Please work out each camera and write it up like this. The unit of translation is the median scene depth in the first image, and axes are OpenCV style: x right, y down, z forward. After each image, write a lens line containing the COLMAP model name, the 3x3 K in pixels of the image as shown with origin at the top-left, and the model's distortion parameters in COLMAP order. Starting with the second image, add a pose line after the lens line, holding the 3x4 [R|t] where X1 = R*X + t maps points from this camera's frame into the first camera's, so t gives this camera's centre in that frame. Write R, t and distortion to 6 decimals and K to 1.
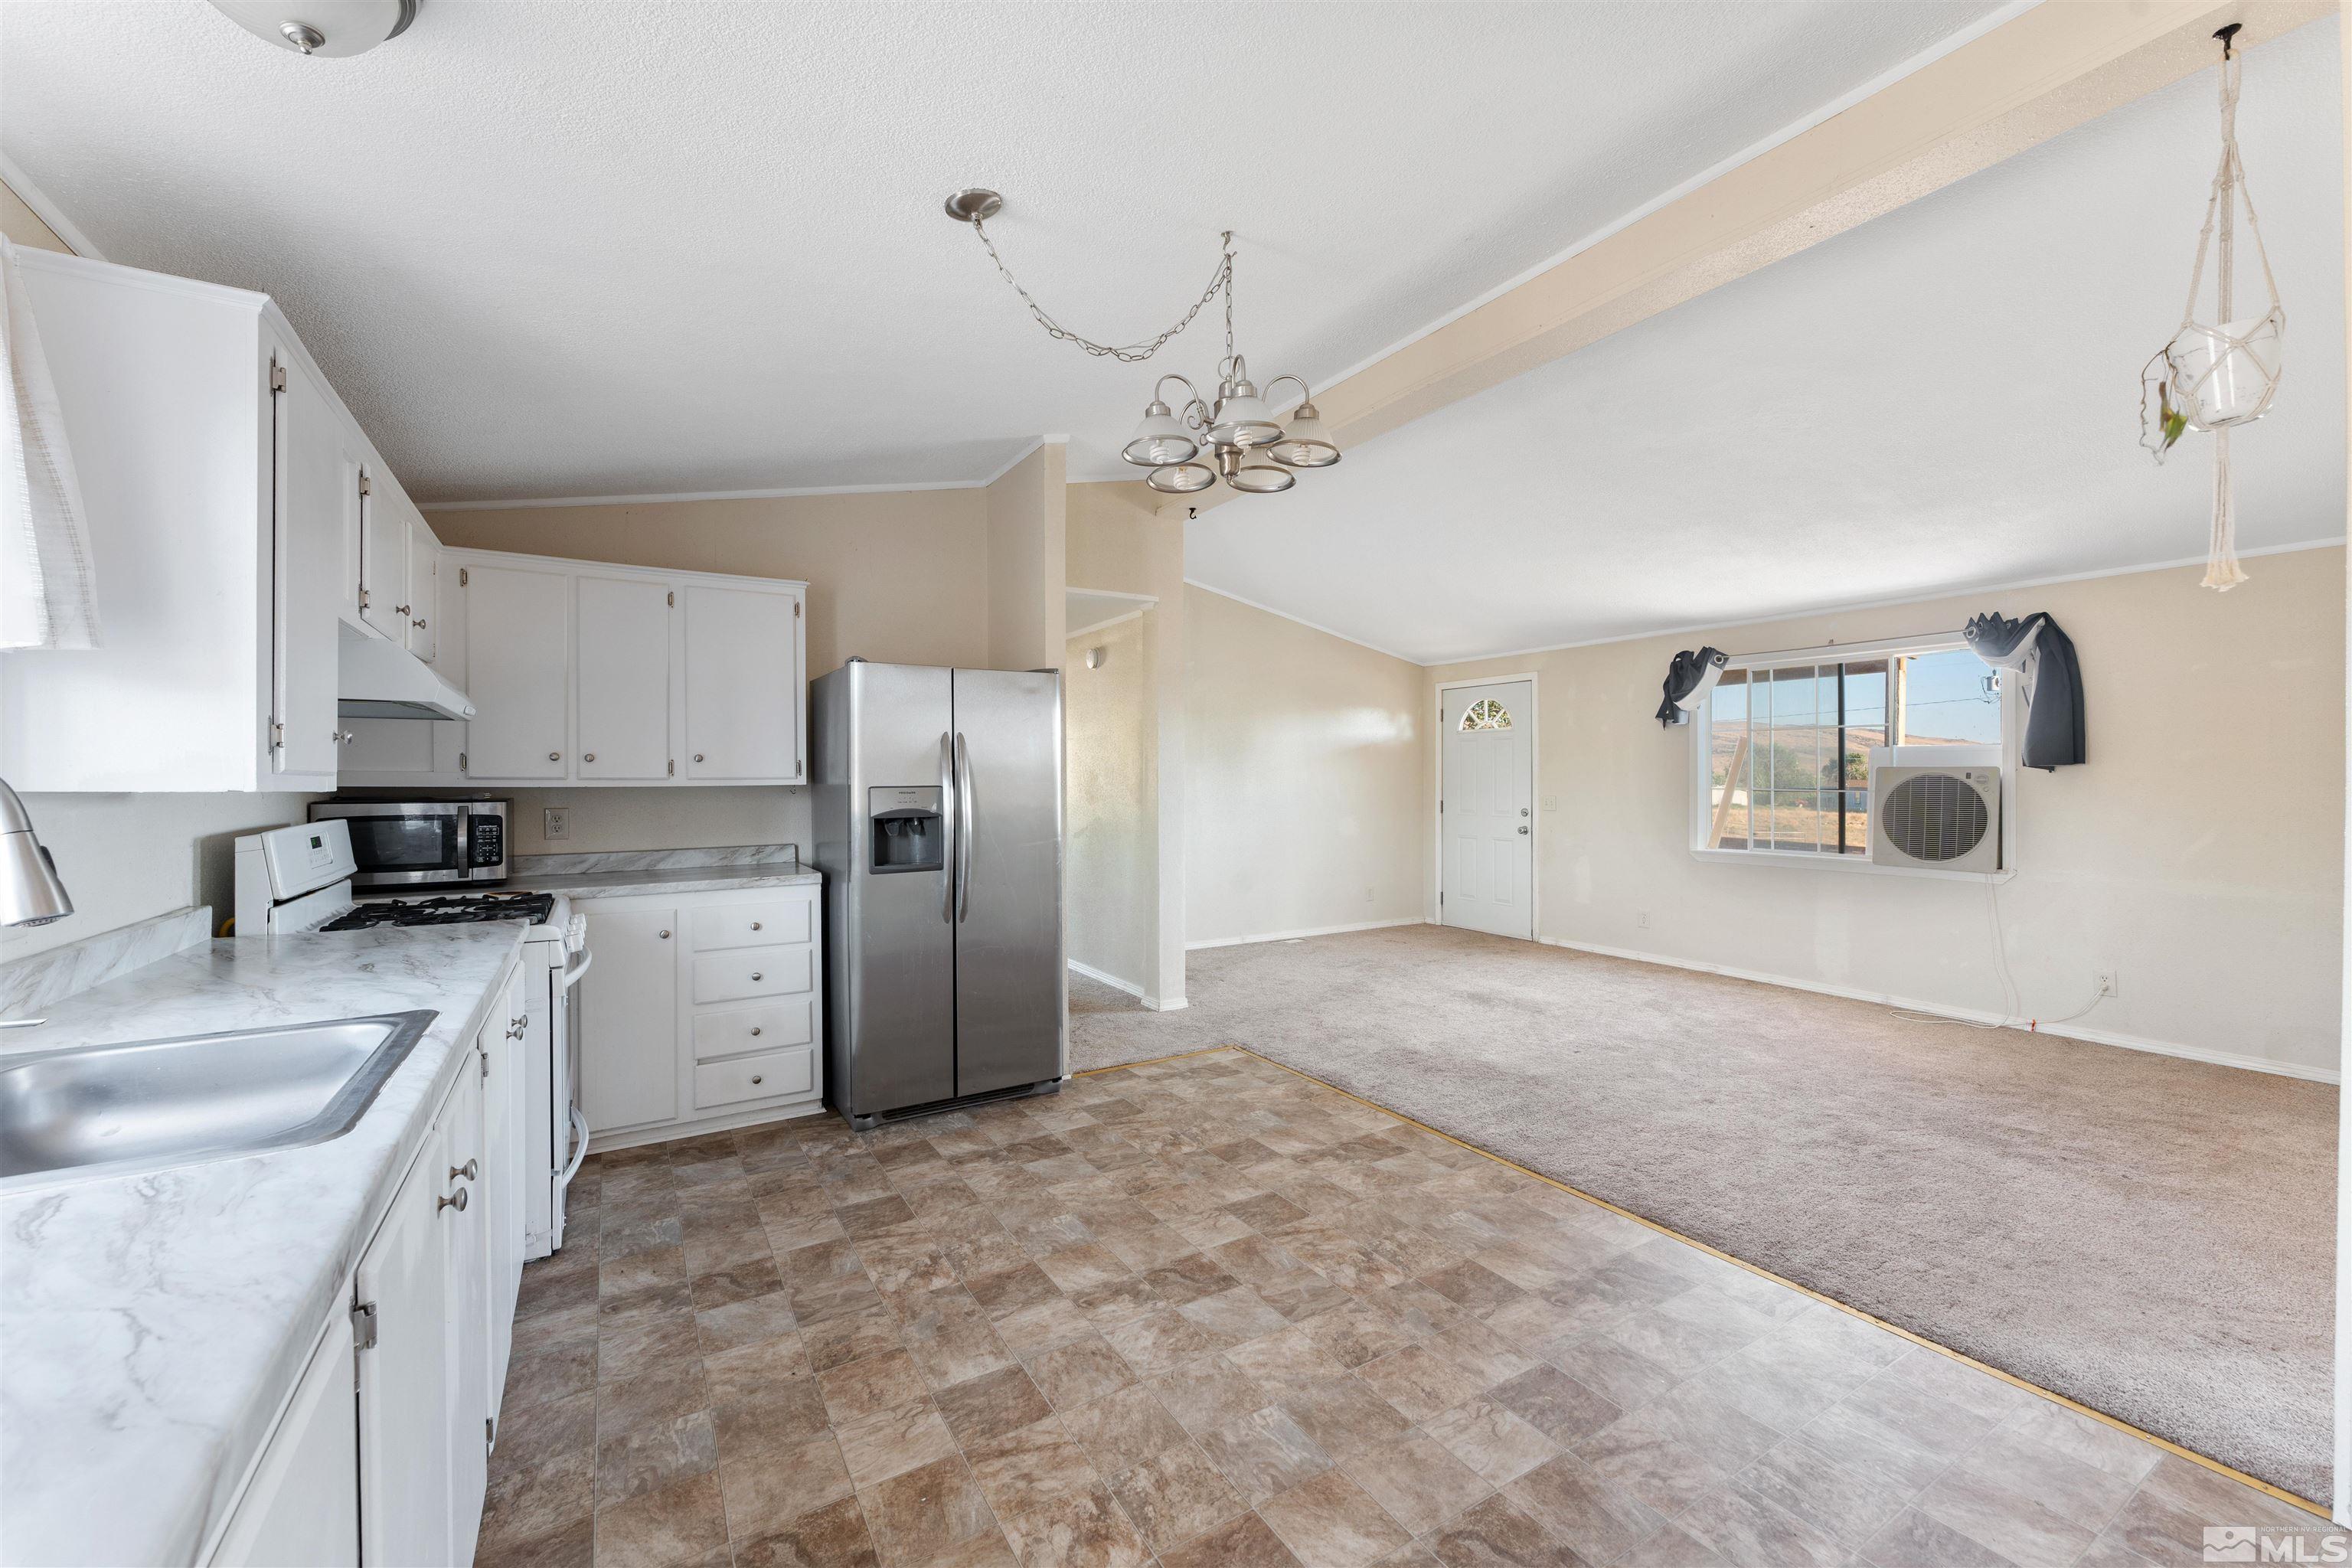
lens RADIAL K [[938.6, 0, 1176.5], [0, 938.6, 781.8], [0, 0, 1]] dist [0.000959, -0.000255]
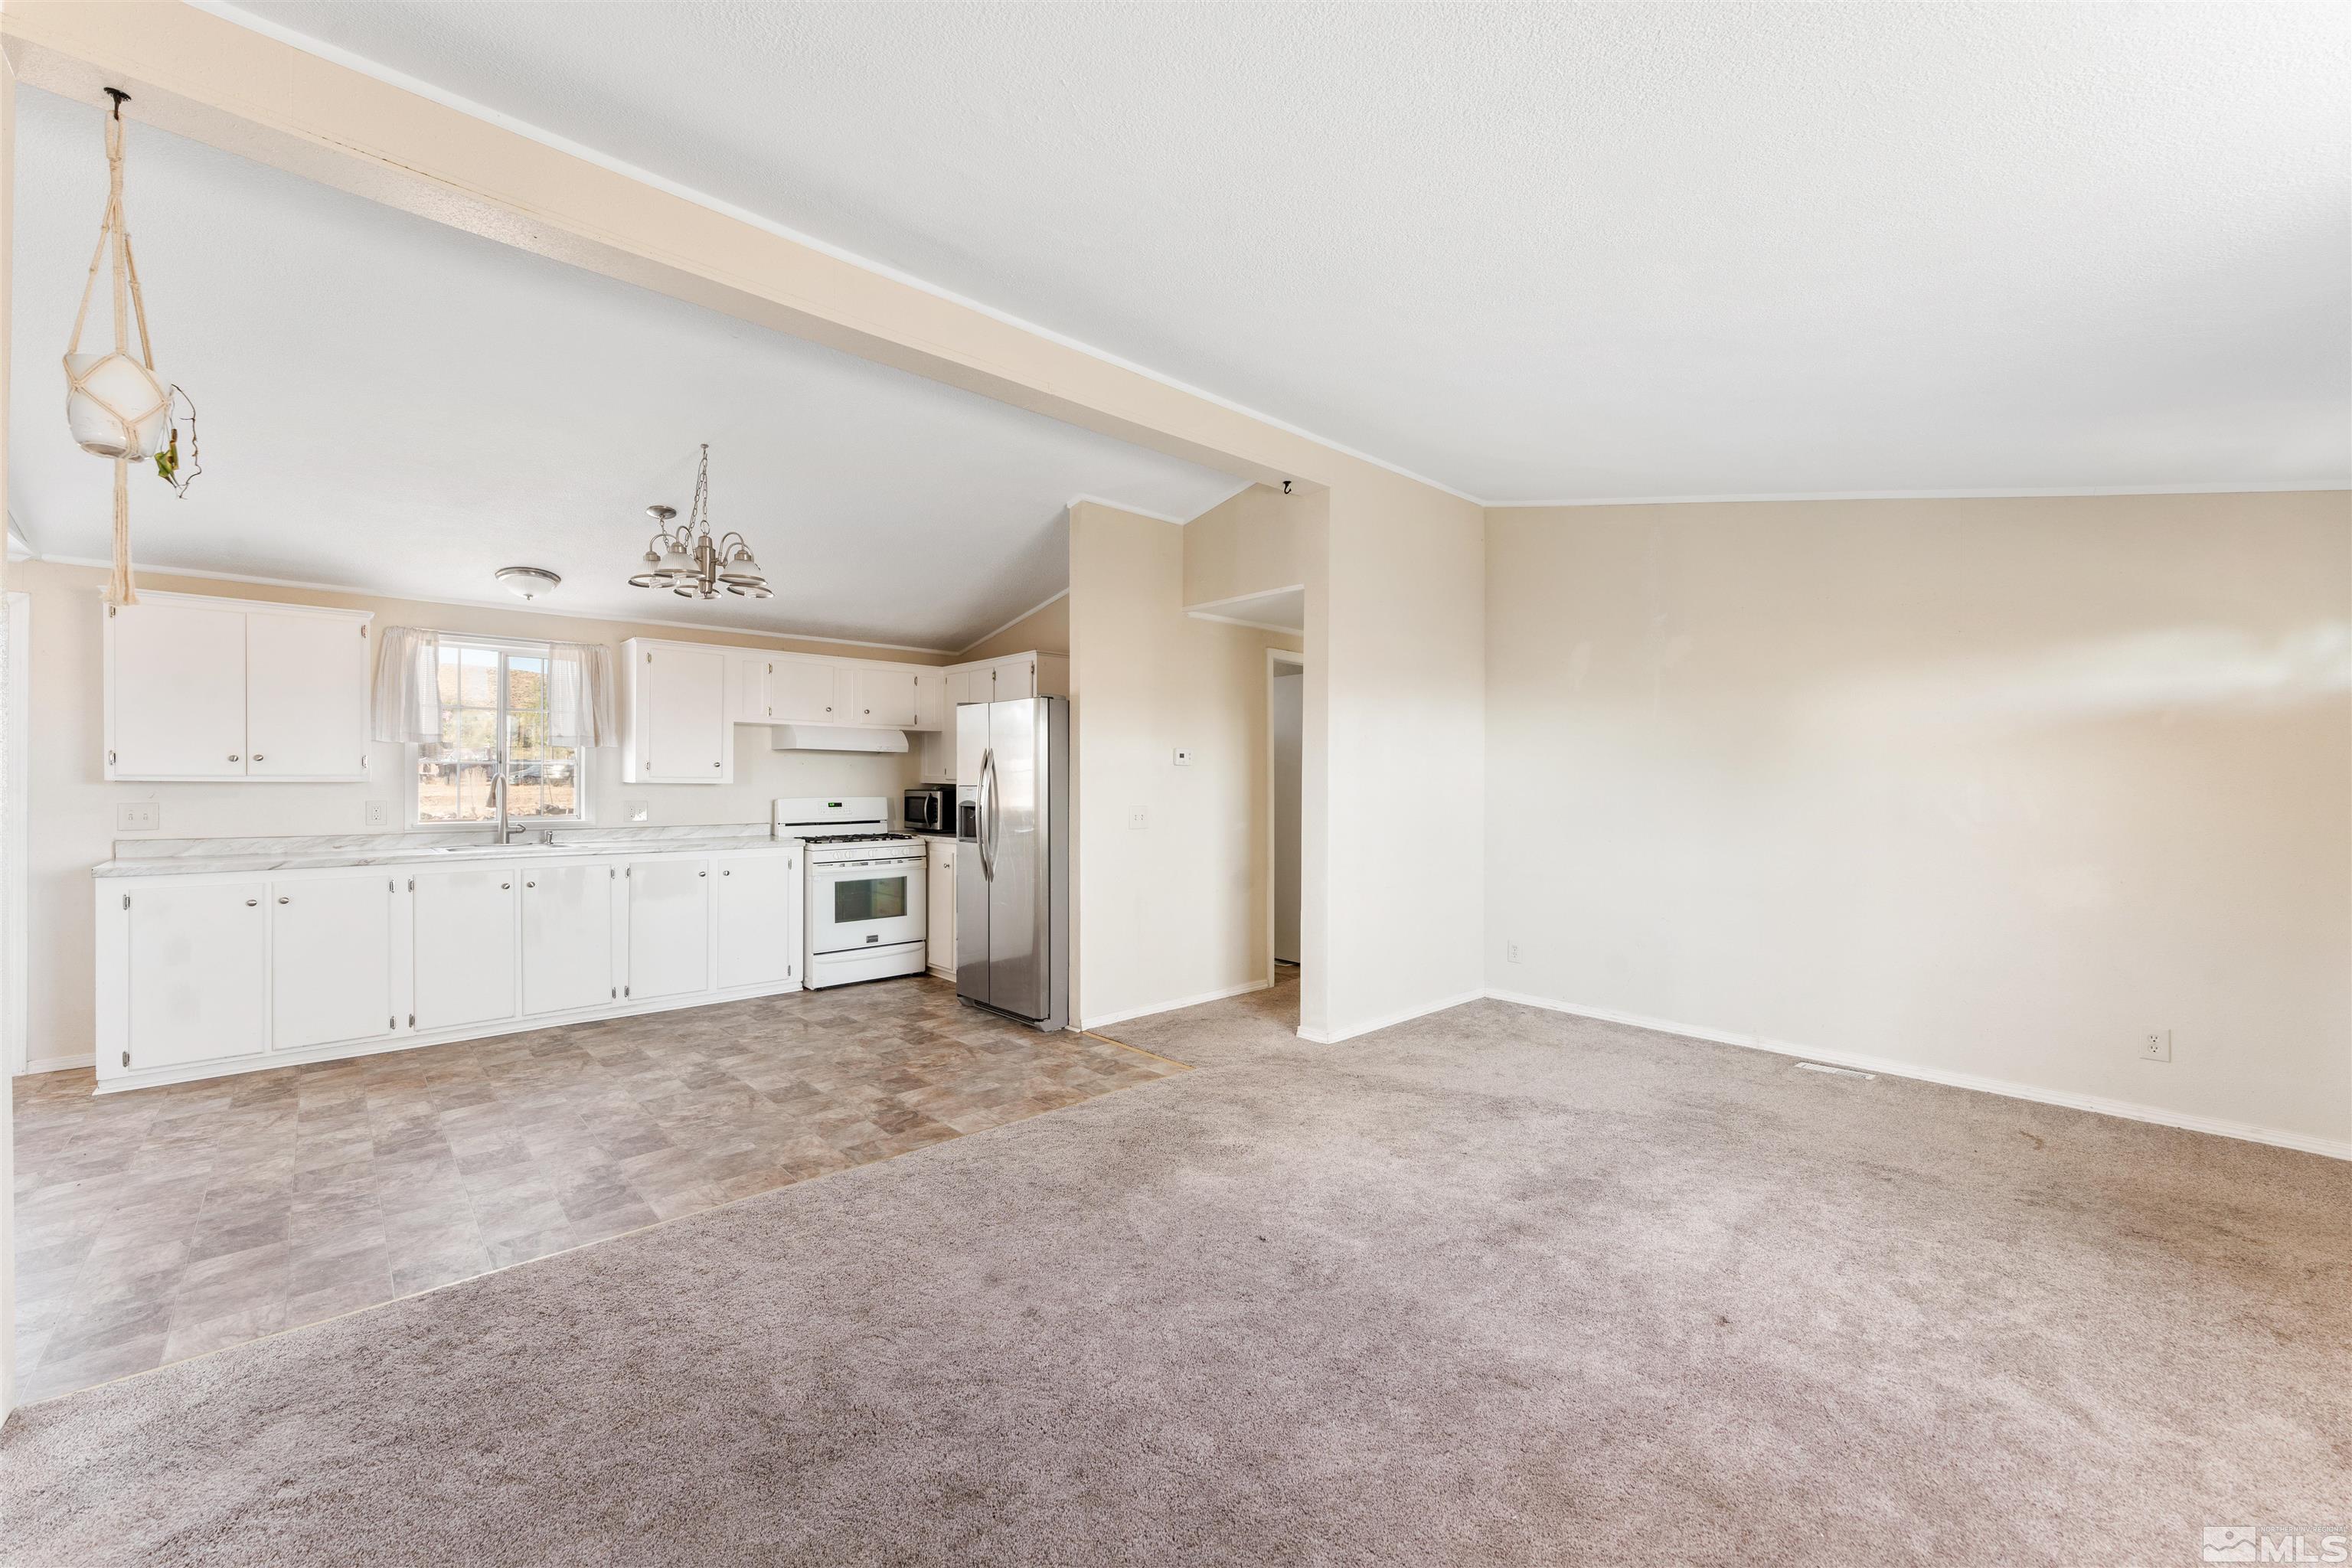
lens RADIAL K [[938.6, 0, 1179.2], [0, 938.6, 781.3], [0, 0, 1]] dist [0.000959, -0.000255]
pose [[0.195466, 0.004442, -0.980700, 1.241007], [-0.007072, 0.999970, 0.003120, -0.008849], [0.980685, 0.006325, 0.195492, 1.020927]]
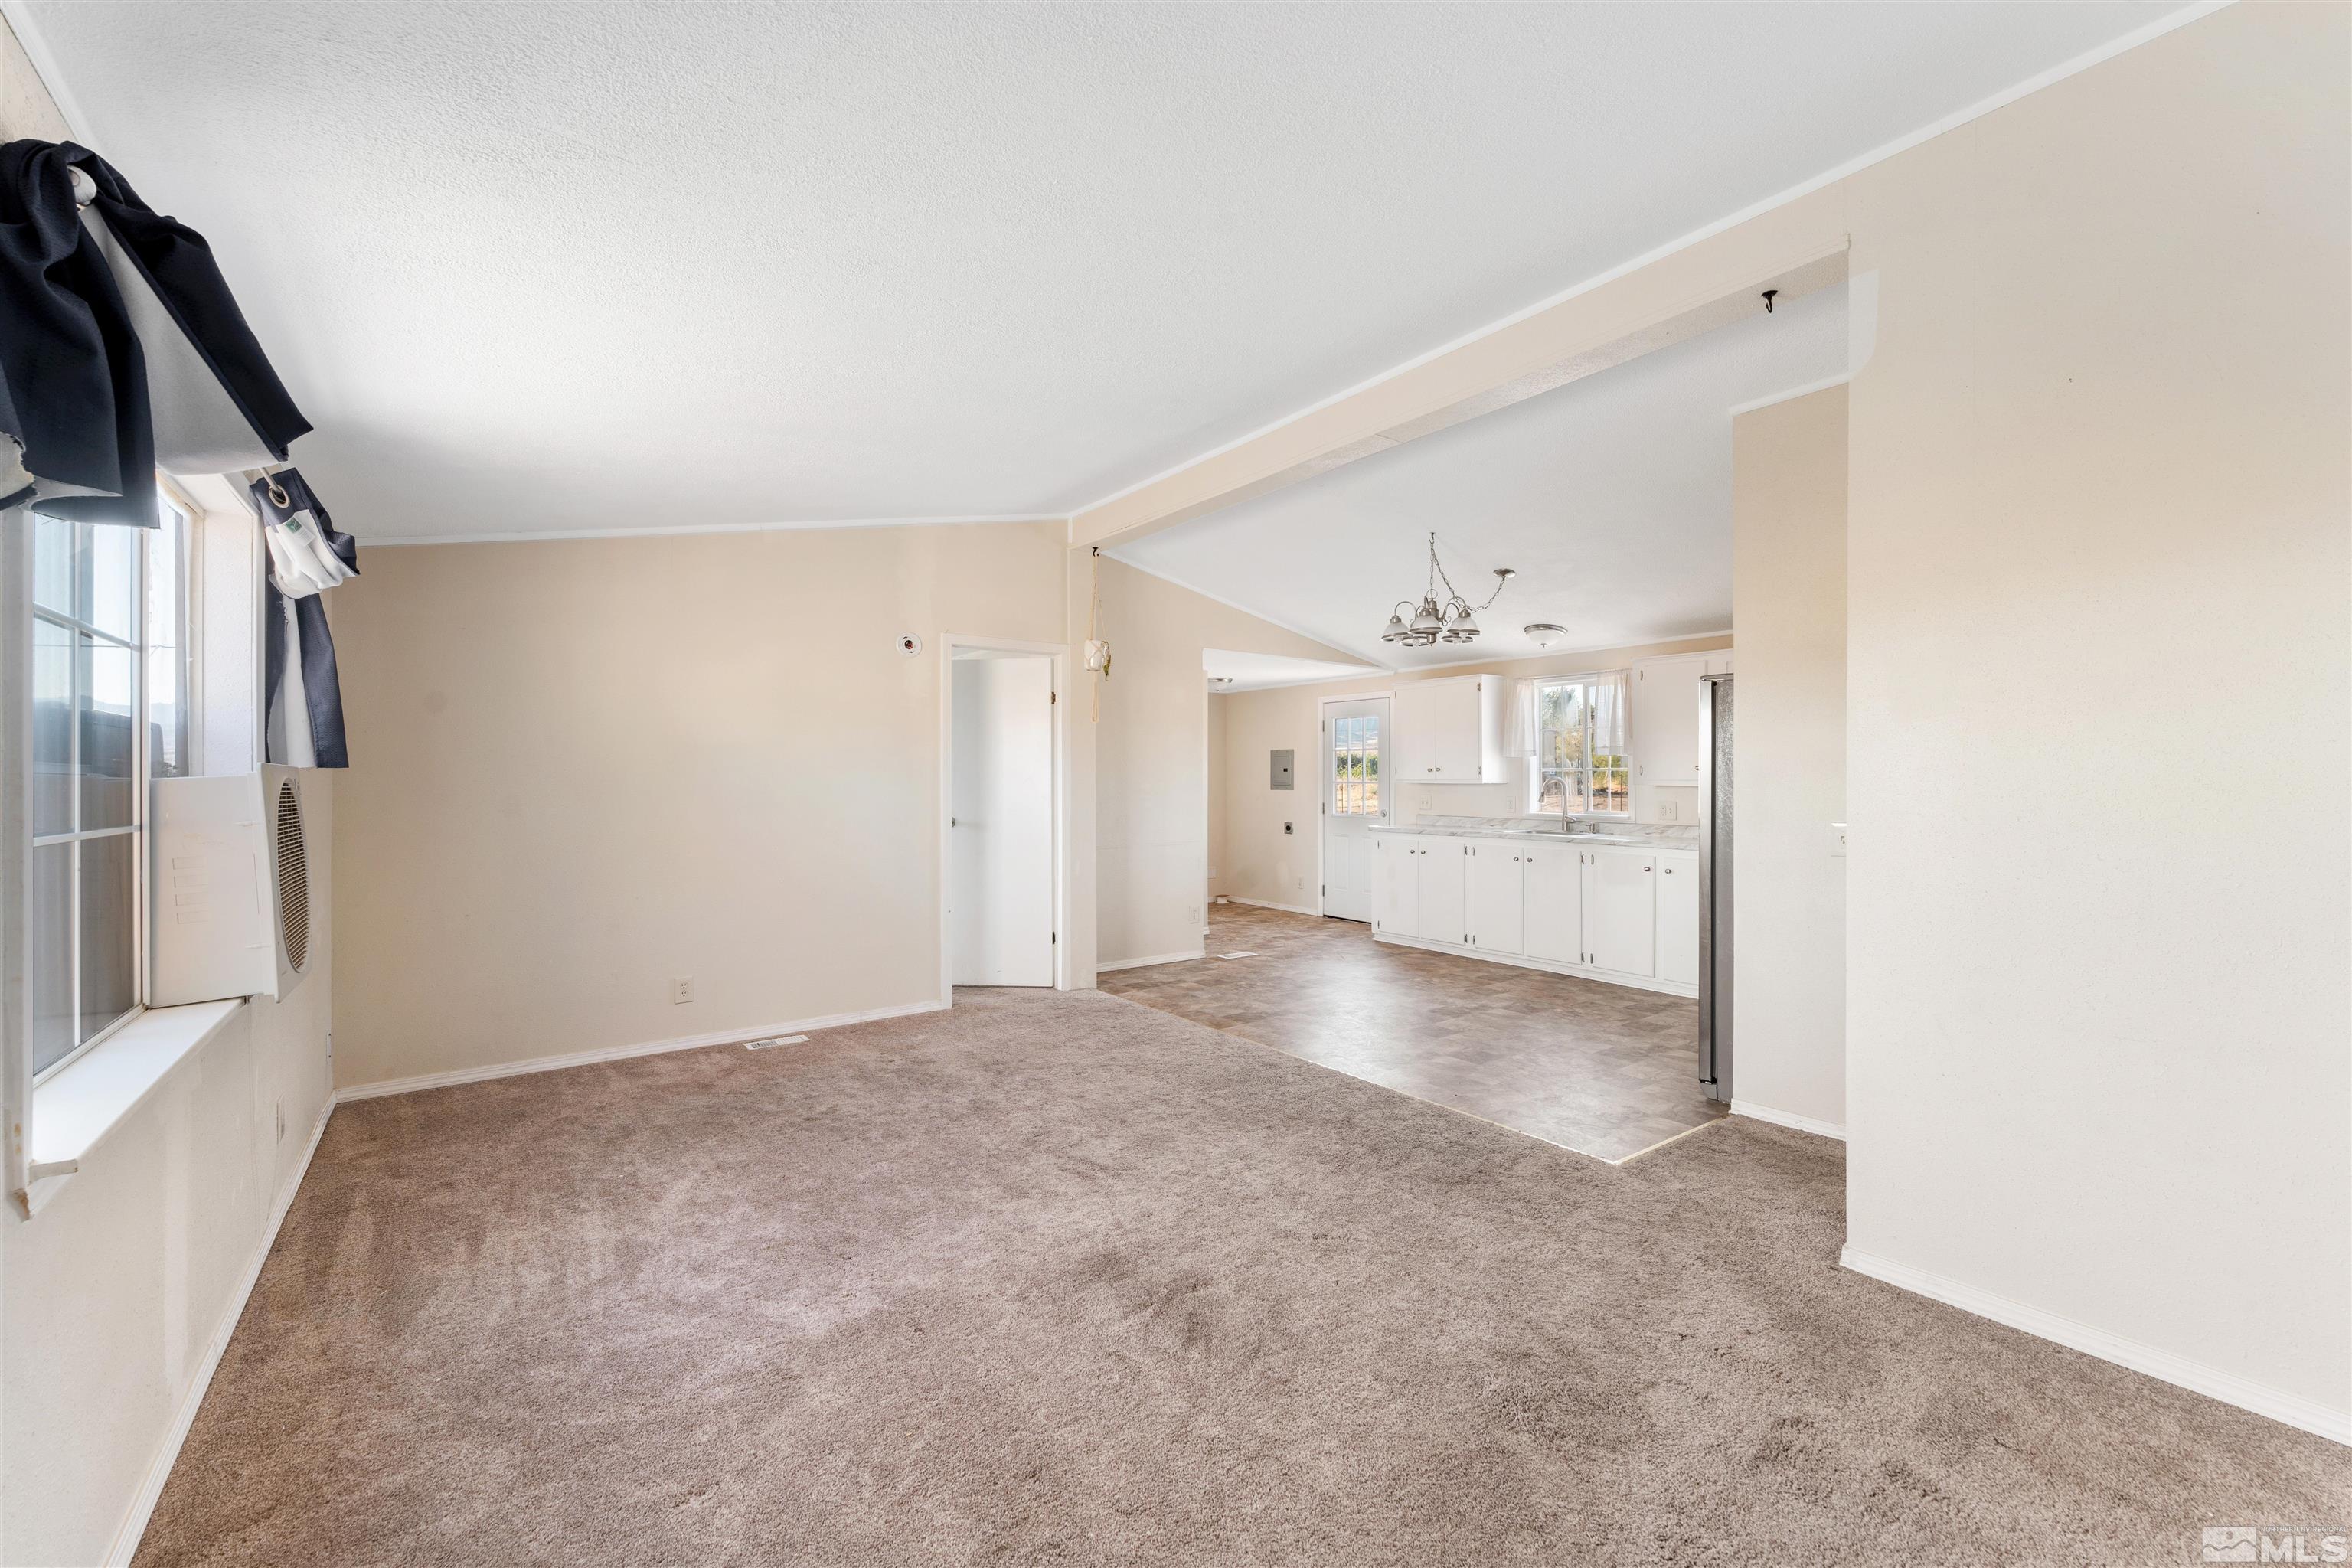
lens RADIAL K [[938.6, 0, 1172.7], [0, 938.6, 779.5], [0, 0, 1]] dist [0.000959, -0.000255]
pose [[-0.996099, 0.002876, -0.088193, 0.581600], [0.002441, 0.999984, 0.005033, -0.016900], [0.088206, 0.004798, -0.996091, 2.138041]]
